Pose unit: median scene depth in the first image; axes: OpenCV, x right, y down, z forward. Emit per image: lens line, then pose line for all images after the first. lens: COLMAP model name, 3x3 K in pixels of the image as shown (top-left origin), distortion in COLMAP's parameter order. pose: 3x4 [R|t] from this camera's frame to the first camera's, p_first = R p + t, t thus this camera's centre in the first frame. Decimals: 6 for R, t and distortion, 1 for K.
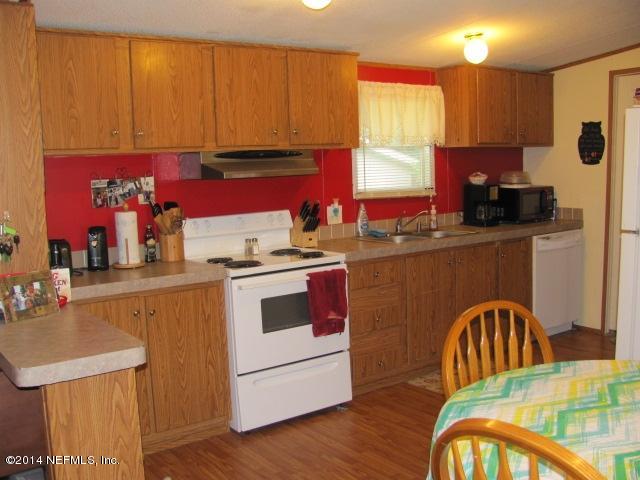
lens RADIAL K [[672.4, 0, 313.2], [0, 672.4, 249.5], [0, 0, 1]] dist [-0.229592, 0.301788]
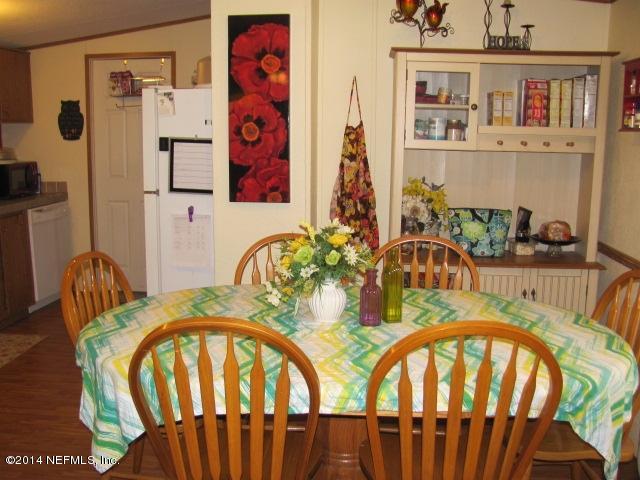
lens RADIAL K [[672.4, 0, 313.2], [0, 672.4, 249.5], [0, 0, 1]] dist [-0.229592, 0.301788]
pose [[0.666486, -0.098588, 0.738970, -0.135806], [0.078720, 0.994983, 0.061745, 0.015439], [-0.741350, 0.017019, 0.670903, -0.020378]]
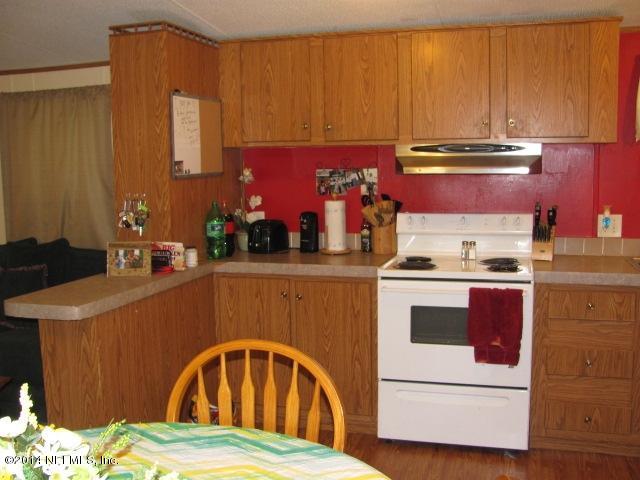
lens RADIAL K [[672.4, 0, 313.2], [0, 672.4, 249.5], [0, 0, 1]] dist [-0.229592, 0.301788]
pose [[0.606934, 0.126114, -0.784683, 0.416581], [-0.105533, 0.991375, 0.077705, -0.045379], [0.787715, 0.035648, 0.615008, 0.242821]]
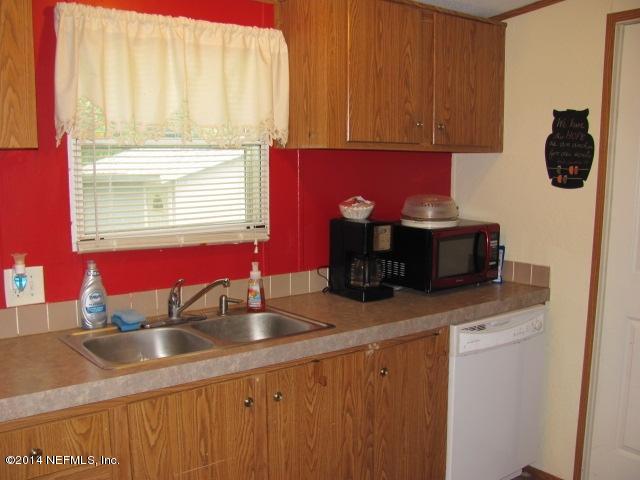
lens RADIAL K [[672.4, 0, 313.2], [0, 672.4, 249.5], [0, 0, 1]] dist [-0.229592, 0.301788]
pose [[0.998592, 0.028204, 0.044931, 0.211921], [-0.028294, 0.999599, 0.001379, -0.082106], [-0.044874, -0.002649, 0.998989, 0.511900]]
